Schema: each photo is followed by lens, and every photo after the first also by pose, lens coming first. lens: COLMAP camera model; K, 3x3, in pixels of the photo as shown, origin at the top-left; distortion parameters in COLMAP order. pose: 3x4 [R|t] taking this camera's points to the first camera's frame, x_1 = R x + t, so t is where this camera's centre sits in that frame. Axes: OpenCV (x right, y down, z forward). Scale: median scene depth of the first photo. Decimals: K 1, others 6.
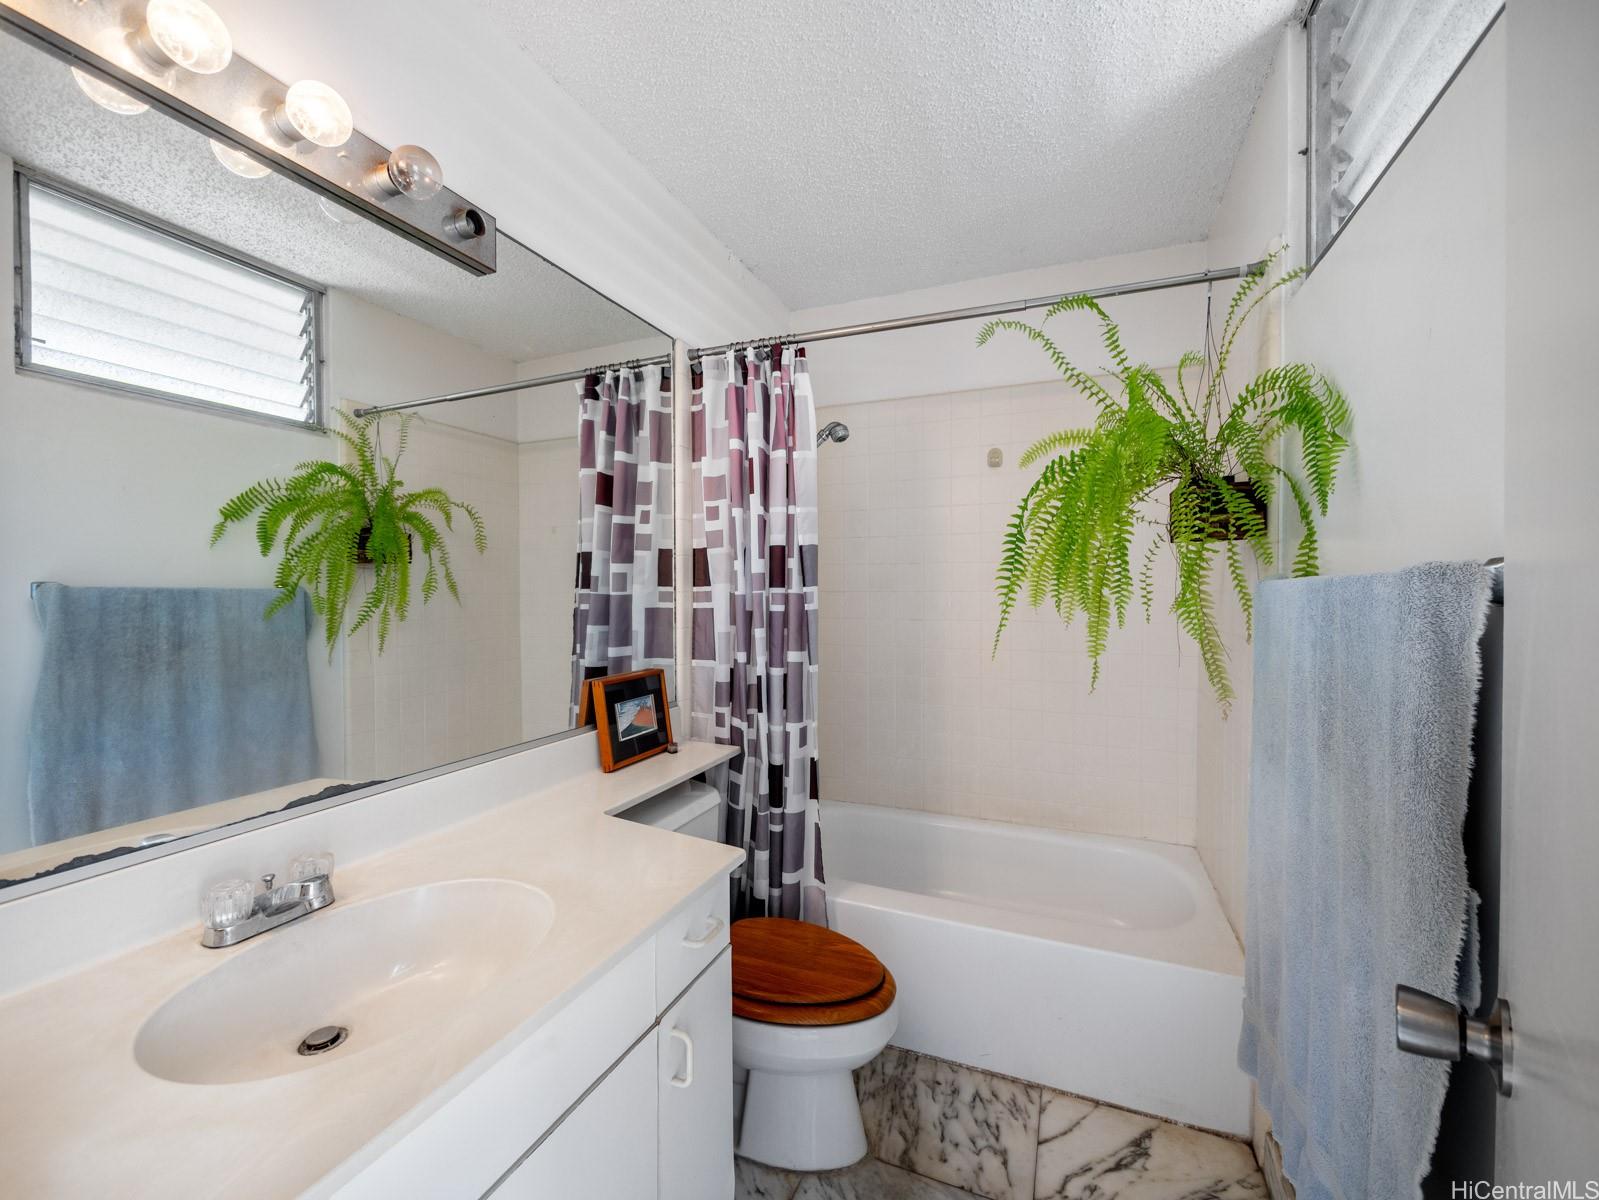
lens RADIAL K [[663.5, 0, 797.0], [0, 663.5, 601.7], [0, 0, 1]] dist [-0.010277, -0.000043]
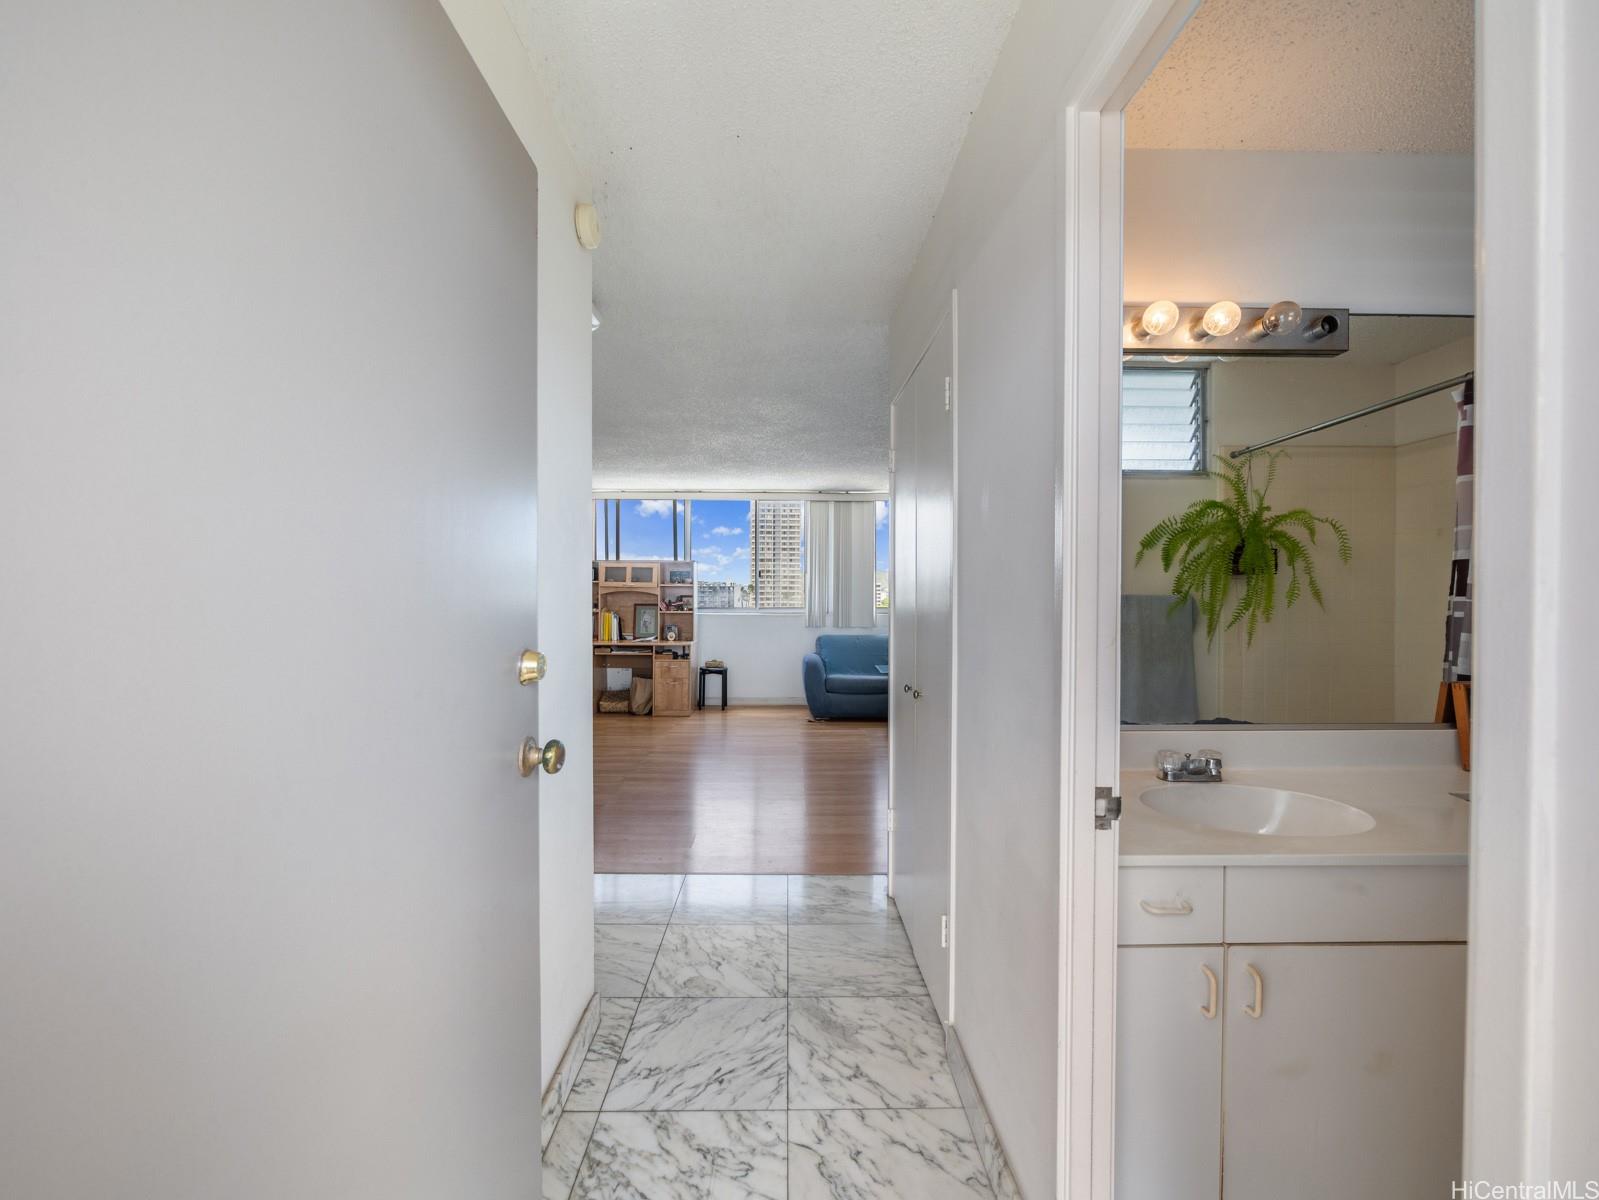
lens RADIAL K [[663.5, 0, 797.0], [0, 663.5, 601.7], [0, 0, 1]] dist [-0.010277, -0.000043]
pose [[0.401191, 0.011935, -0.915917, 0.170669], [-0.017510, 0.999832, 0.005359, 0.000657], [0.915827, 0.013888, 0.401333, -0.287107]]
